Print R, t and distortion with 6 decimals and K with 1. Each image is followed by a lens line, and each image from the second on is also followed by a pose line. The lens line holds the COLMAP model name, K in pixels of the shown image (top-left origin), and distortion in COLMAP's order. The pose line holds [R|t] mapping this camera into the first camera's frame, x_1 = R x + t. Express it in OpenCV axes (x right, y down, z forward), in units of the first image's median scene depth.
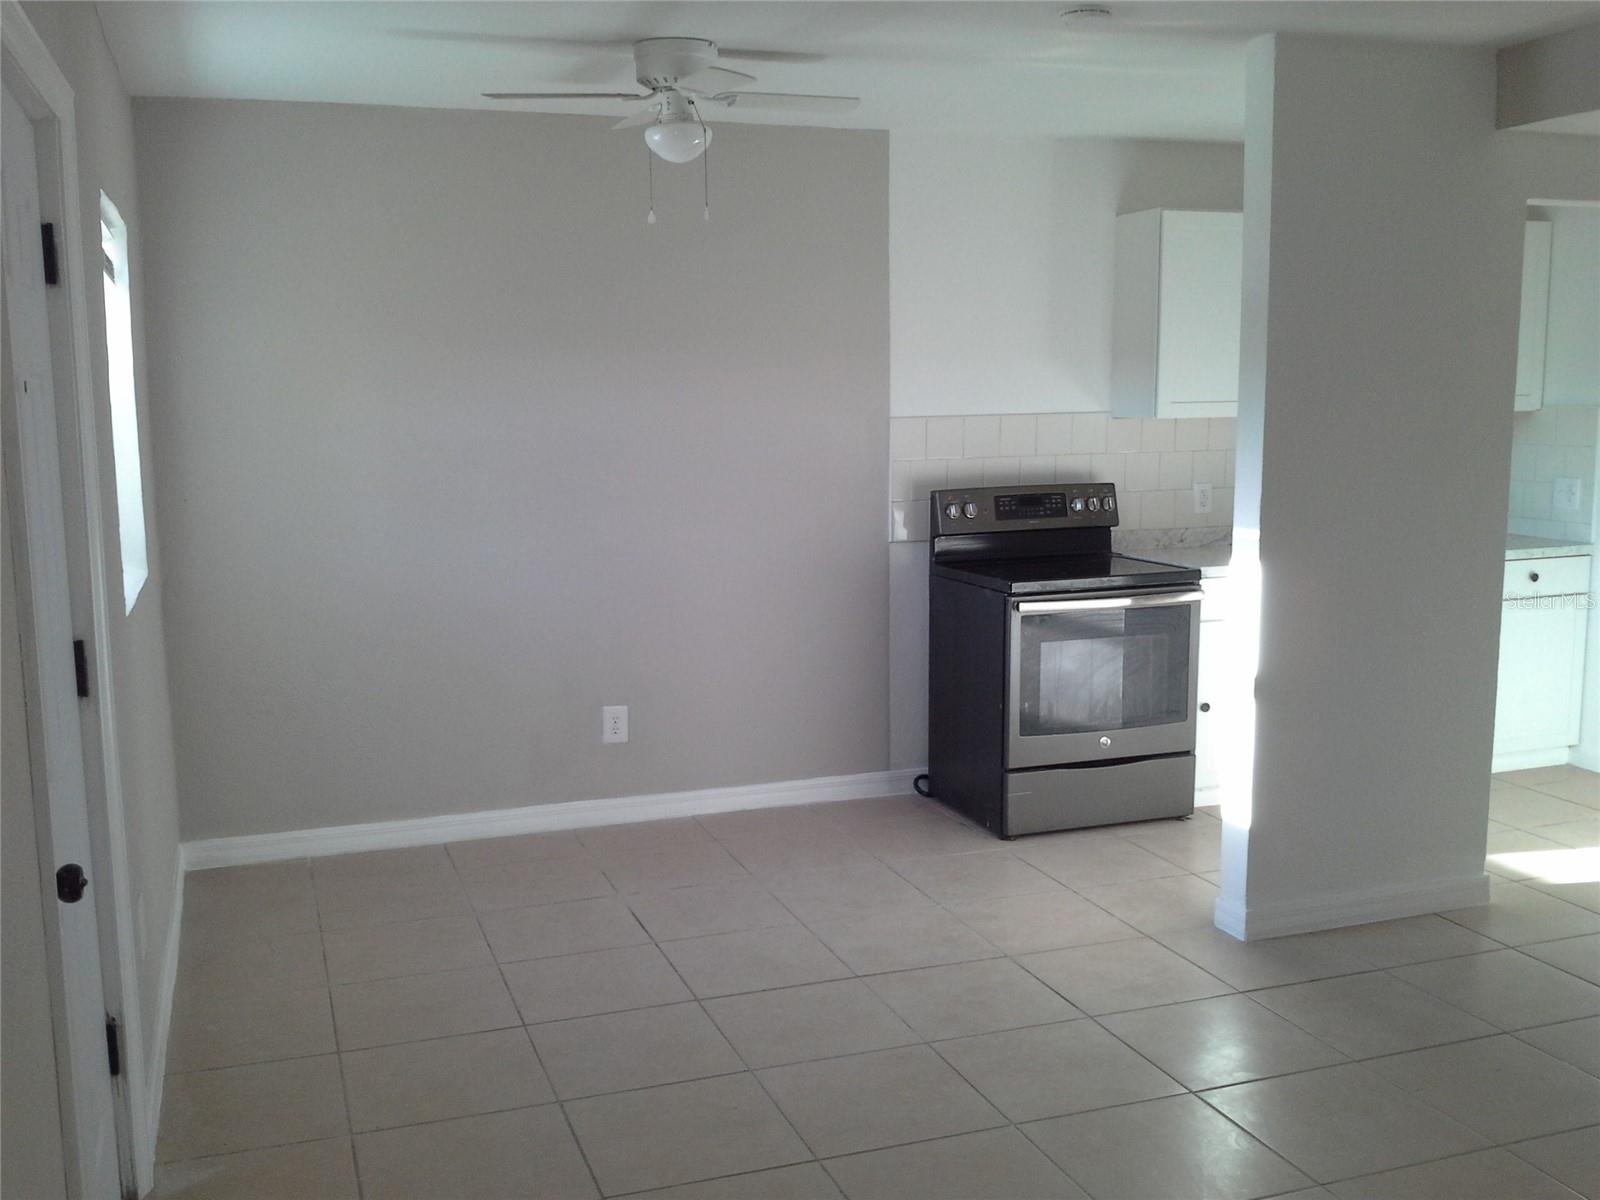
lens RADIAL K [[1537.0, 0, 797.2], [0, 1537.0, 604.4], [0, 0, 1]] dist [0.002817, 0.006017]
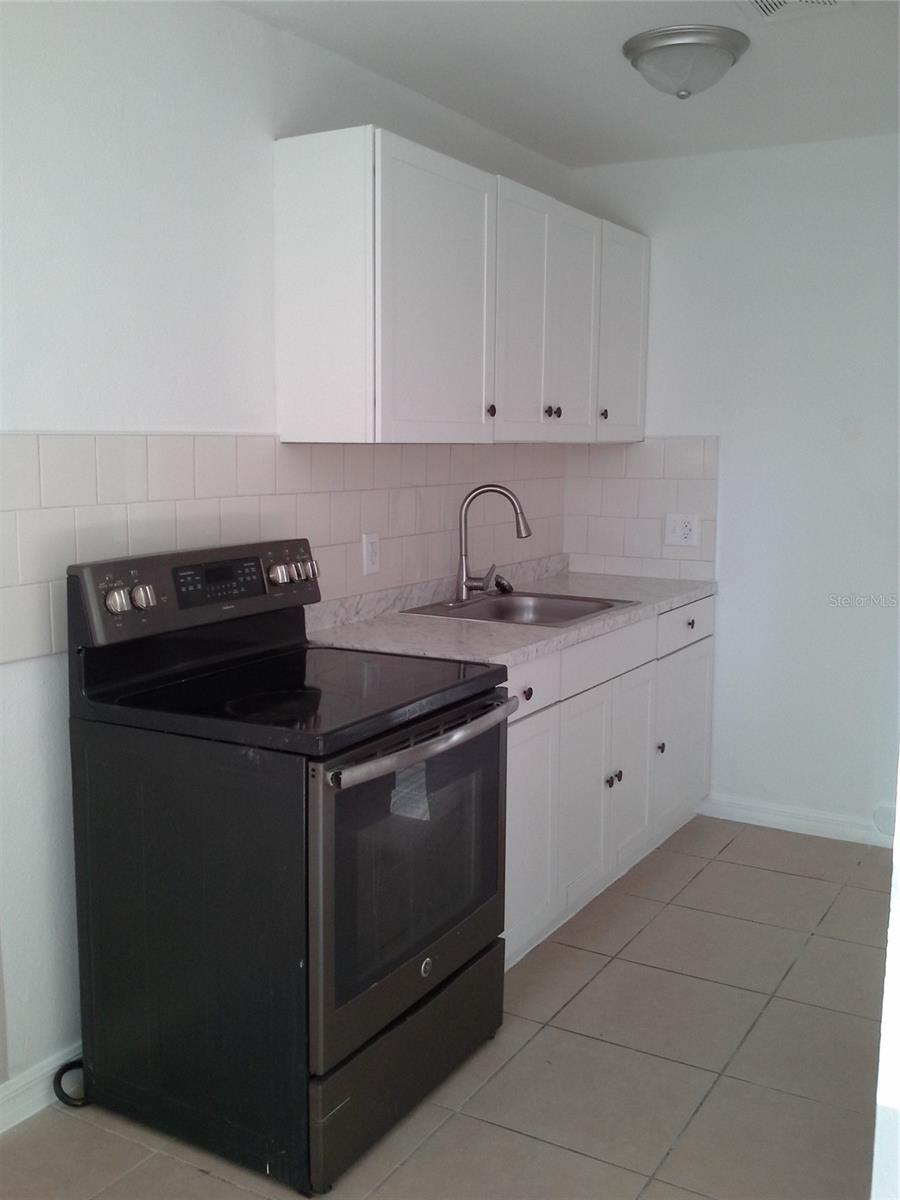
lens RADIAL K [[1152.7, 0, 445.1], [0, 1152.7, 600.2], [0, 0, 1]] dist [0.002817, 0.006017]
pose [[0.777161, -0.069763, 0.625423, -0.064857], [0.076075, 0.996963, 0.016675, -0.056995], [-0.624686, 0.034619, 0.780108, 0.582901]]
